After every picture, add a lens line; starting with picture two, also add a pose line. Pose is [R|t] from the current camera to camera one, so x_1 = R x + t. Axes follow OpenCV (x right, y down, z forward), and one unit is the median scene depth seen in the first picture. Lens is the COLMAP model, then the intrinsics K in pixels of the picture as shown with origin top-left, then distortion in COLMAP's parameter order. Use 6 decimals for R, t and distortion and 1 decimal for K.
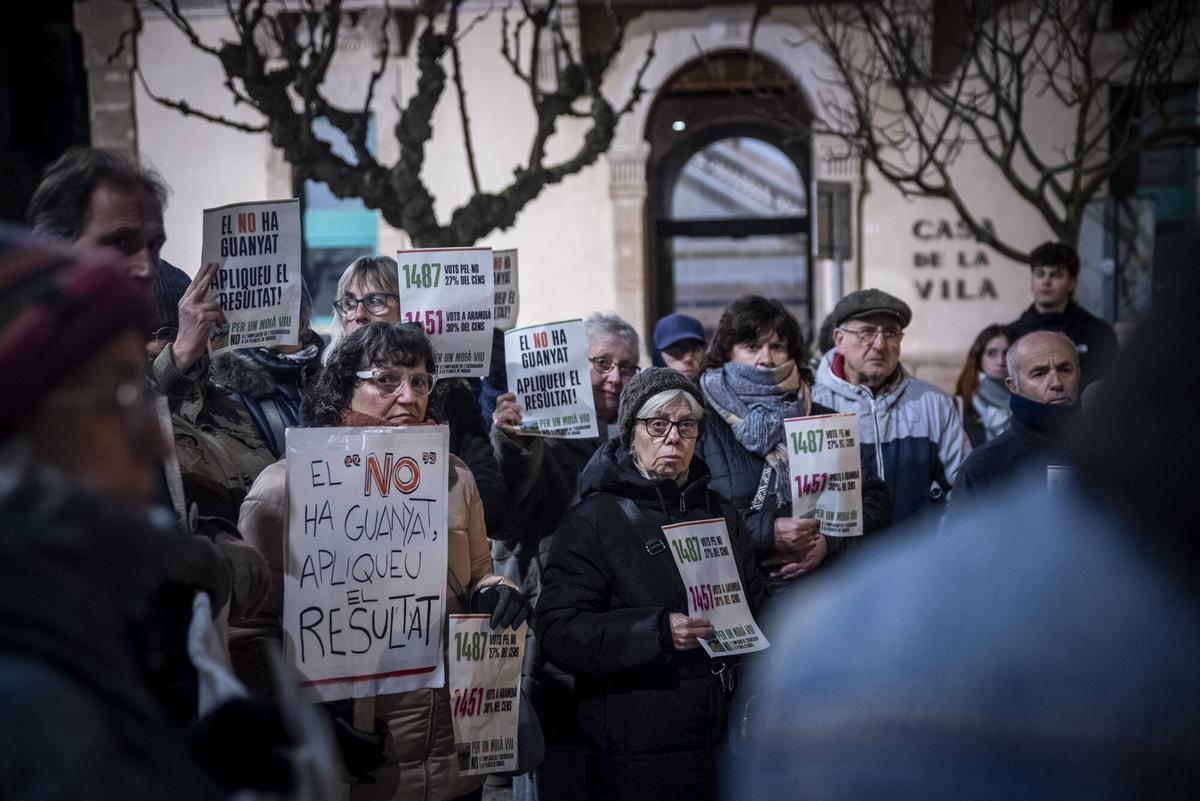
lens RADIAL K [[1793.5, 0, 600.8], [0, 1793.5, 400.5], [0, 0, 1]] dist [0.106720, 0.000000]
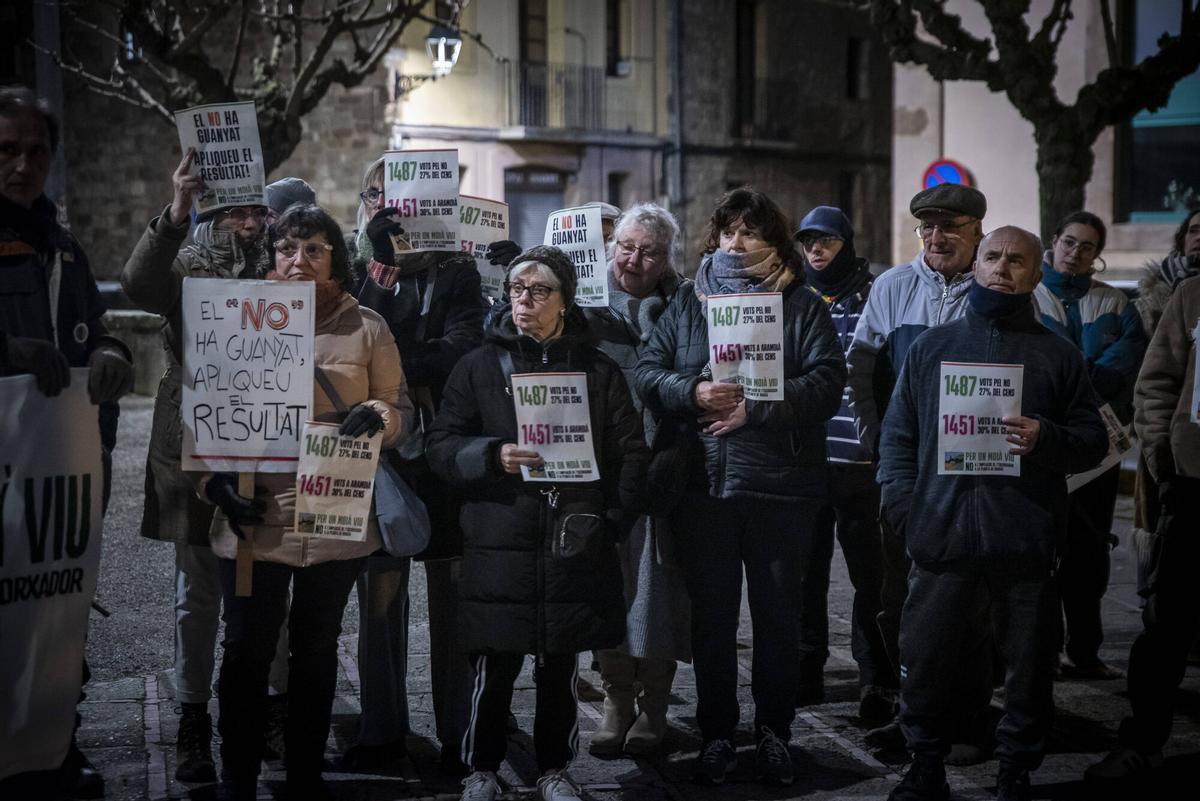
lens RADIAL K [[2317.8, 0, 528.6], [0, 2317.8, 385.5], [0, 0, 1]] dist [0.219631, 0.000000]
pose [[0.854386, 0.050292, -0.517199, 0.779007], [-0.036710, 0.998660, 0.036466, 0.017822], [0.518340, -0.012170, 0.855088, -0.341121]]
